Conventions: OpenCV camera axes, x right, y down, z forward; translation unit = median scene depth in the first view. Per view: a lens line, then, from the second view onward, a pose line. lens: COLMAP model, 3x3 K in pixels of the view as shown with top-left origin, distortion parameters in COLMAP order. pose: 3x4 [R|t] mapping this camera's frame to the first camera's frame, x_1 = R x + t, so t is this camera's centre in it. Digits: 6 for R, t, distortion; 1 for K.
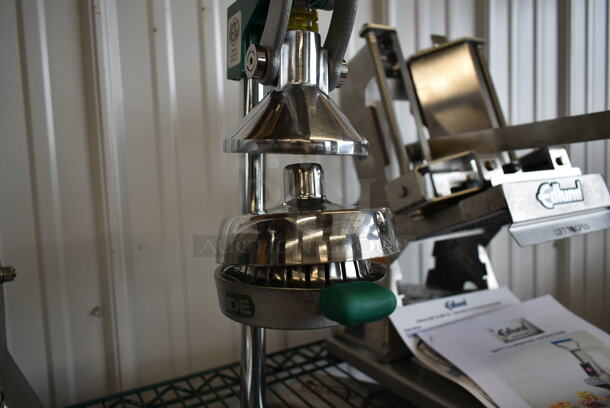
lens RADIAL K [[469.9, 0, 305.0], [0, 469.9, 204.0], [0, 0, 1]] dist [-0.009955, 0.001234]
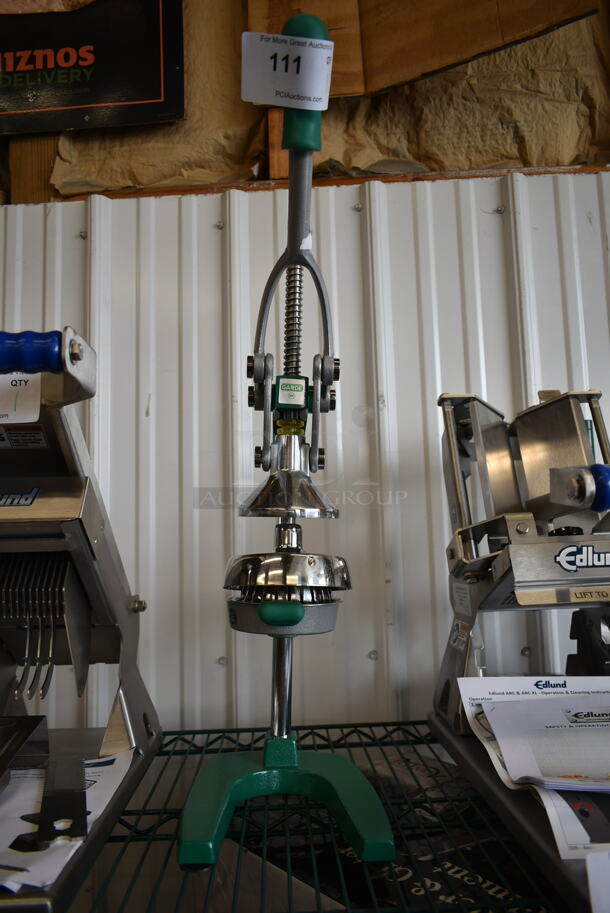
lens RADIAL K [[700.4, 0, 305.0], [0, 700.4, 456.5], [0, 0, 1]] dist [-0.009177, -0.002074]
pose [[0.884938, -0.044018, -0.463623, 0.609559], [-0.046610, 0.982153, -0.182215, 0.056975], [0.463370, 0.182859, 0.867093, -0.506463]]
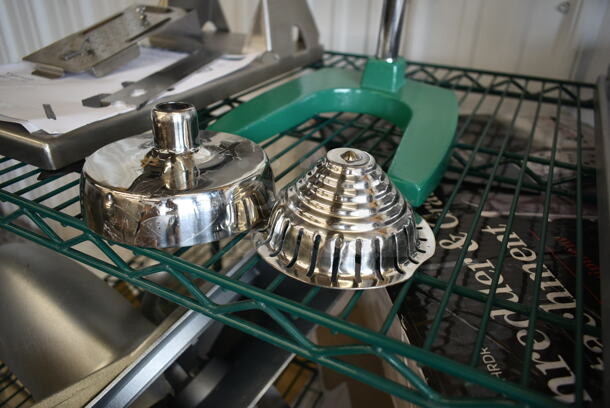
lens RADIAL K [[456.1, 0, 305.0], [0, 456.1, 204.0], [0, 0, 1]] dist [-0.009125, -0.003133]
pose [[0.529227, 0.463074, -0.710973, 0.542659], [-0.116234, 0.869604, 0.479873, 0.193102], [0.840481, -0.171323, 0.514042, 0.151726]]
